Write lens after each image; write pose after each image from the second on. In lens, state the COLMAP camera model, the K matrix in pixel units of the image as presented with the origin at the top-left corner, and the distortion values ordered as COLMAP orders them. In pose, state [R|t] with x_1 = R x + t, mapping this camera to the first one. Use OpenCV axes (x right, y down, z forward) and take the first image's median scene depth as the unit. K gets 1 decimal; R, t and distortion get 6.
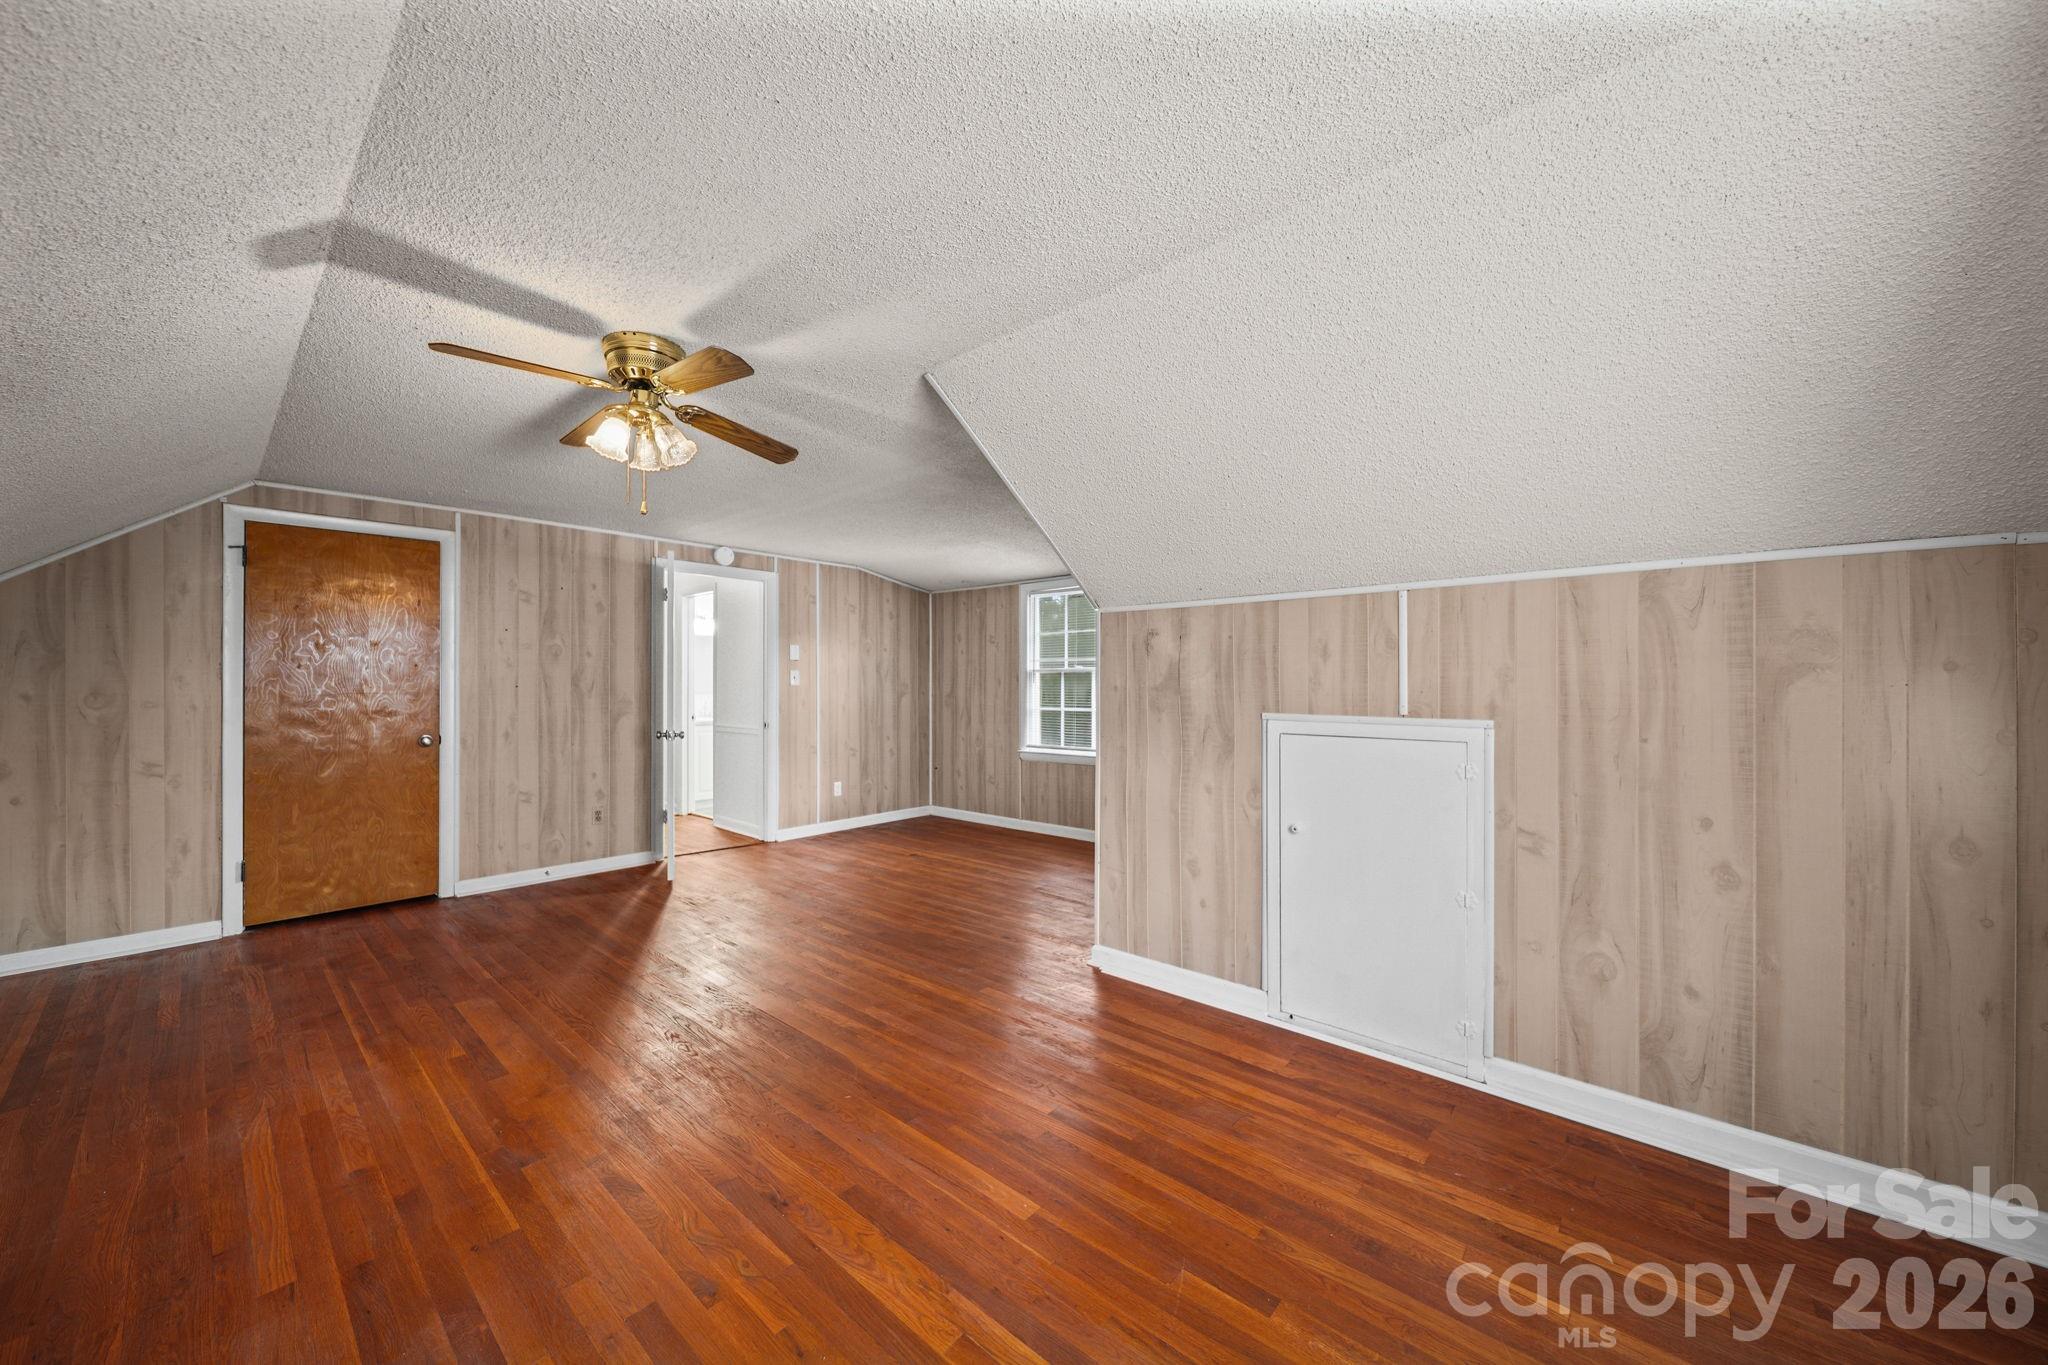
lens RADIAL K [[752.4, 0, 1038.0], [0, 752.4, 691.7], [0, 0, 1]] dist [-0.002883, -0.000232]
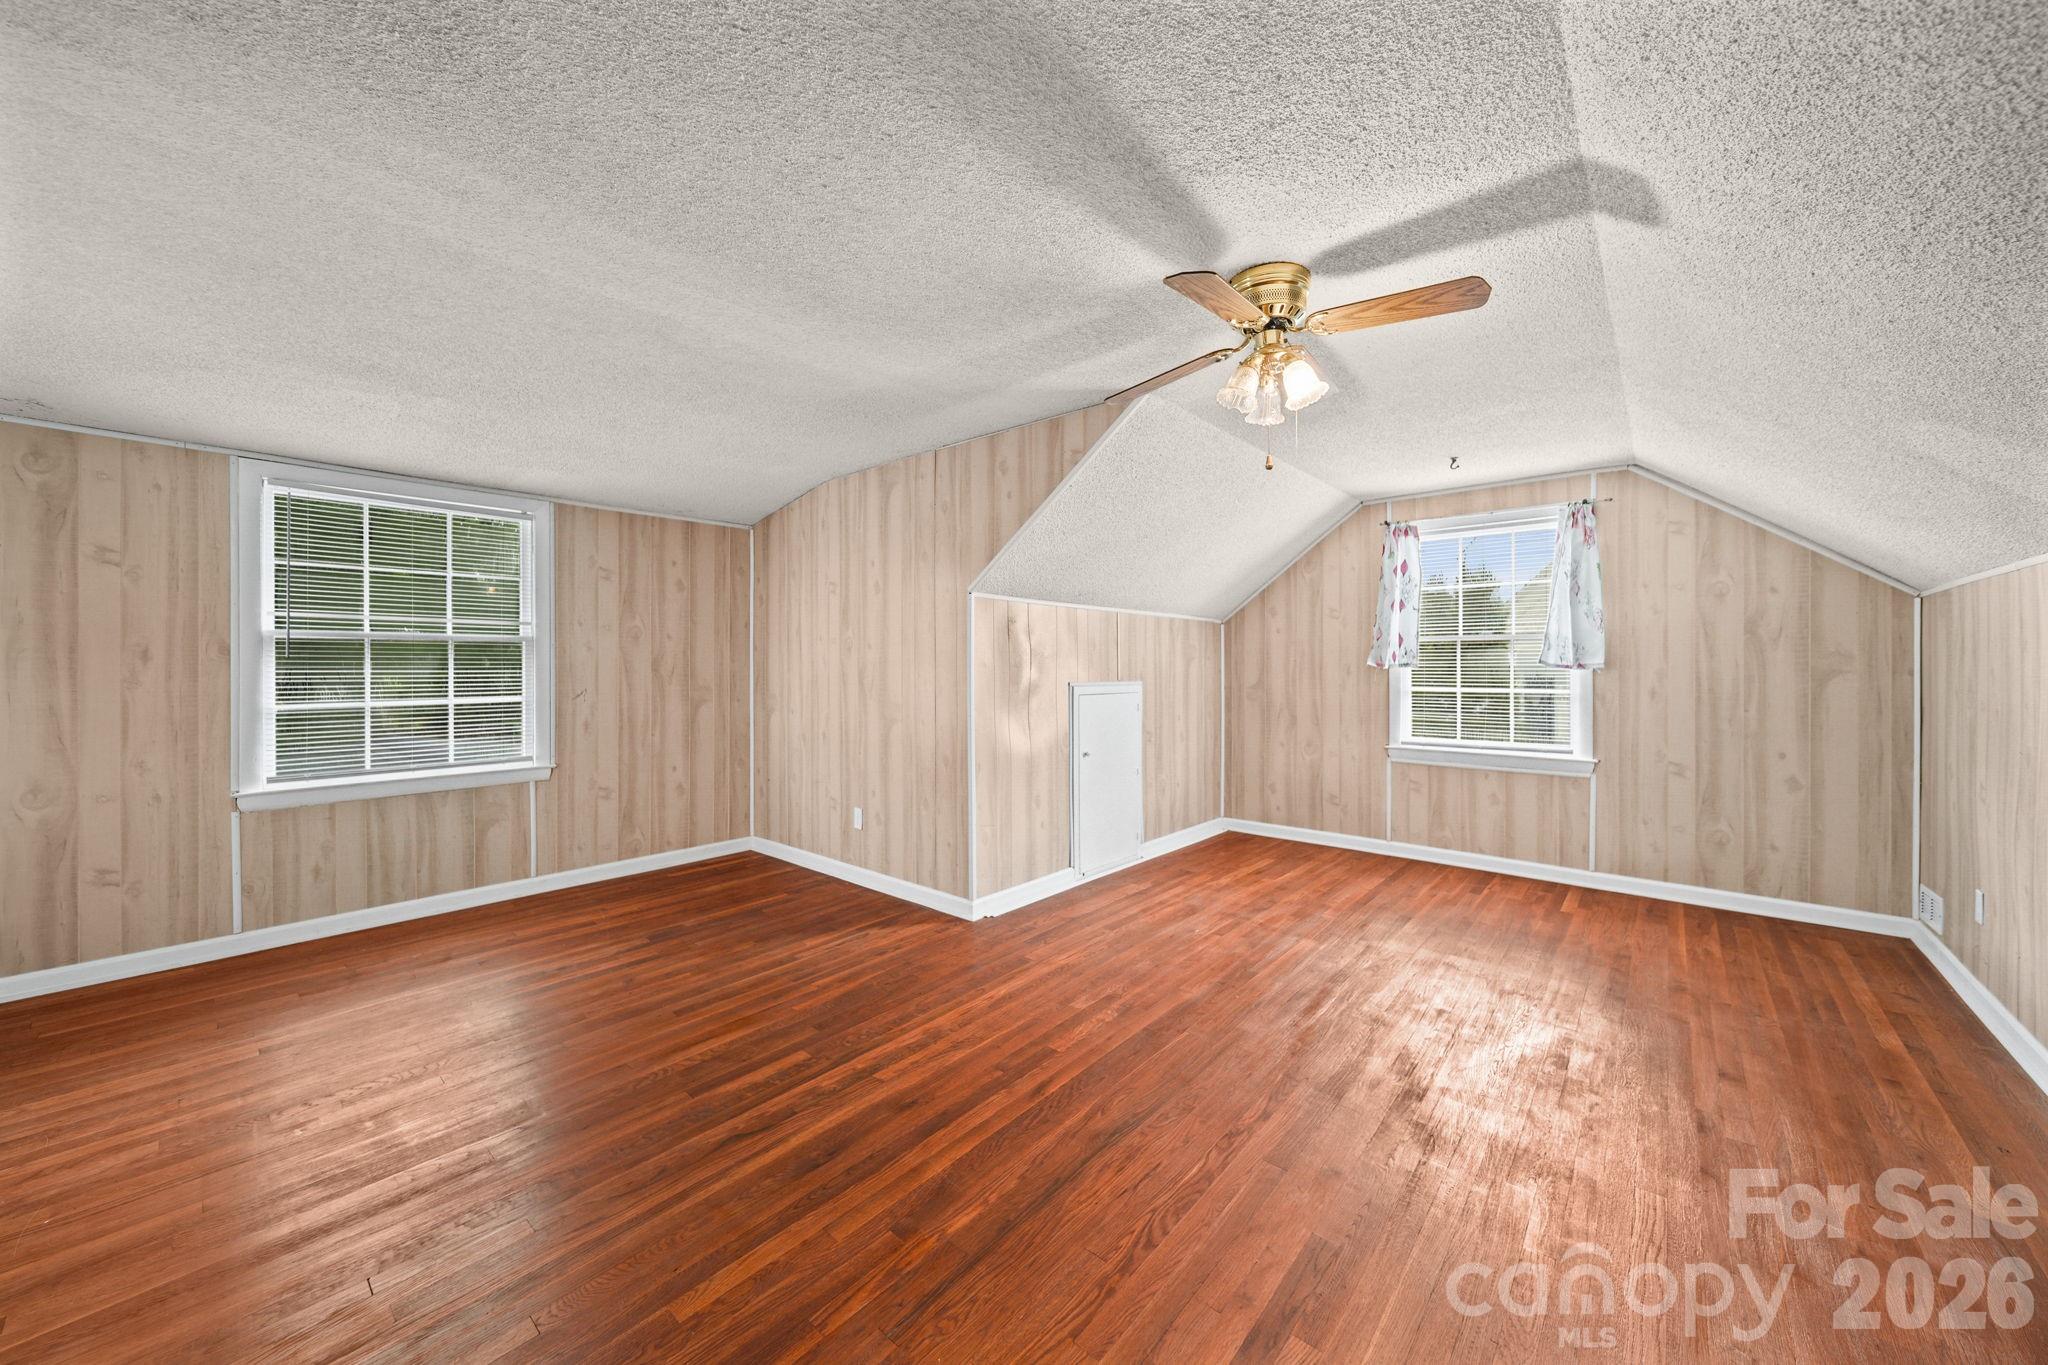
lens RADIAL K [[752.4, 0, 1038.3], [0, 752.4, 666.8], [0, 0, 1]] dist [-0.002883, -0.000232]
pose [[-0.031215, 0.002774, 0.999509, -1.204061], [0.007628, 0.999968, -0.002537, 0.001050], [-0.999484, 0.007545, -0.031235, 1.112625]]
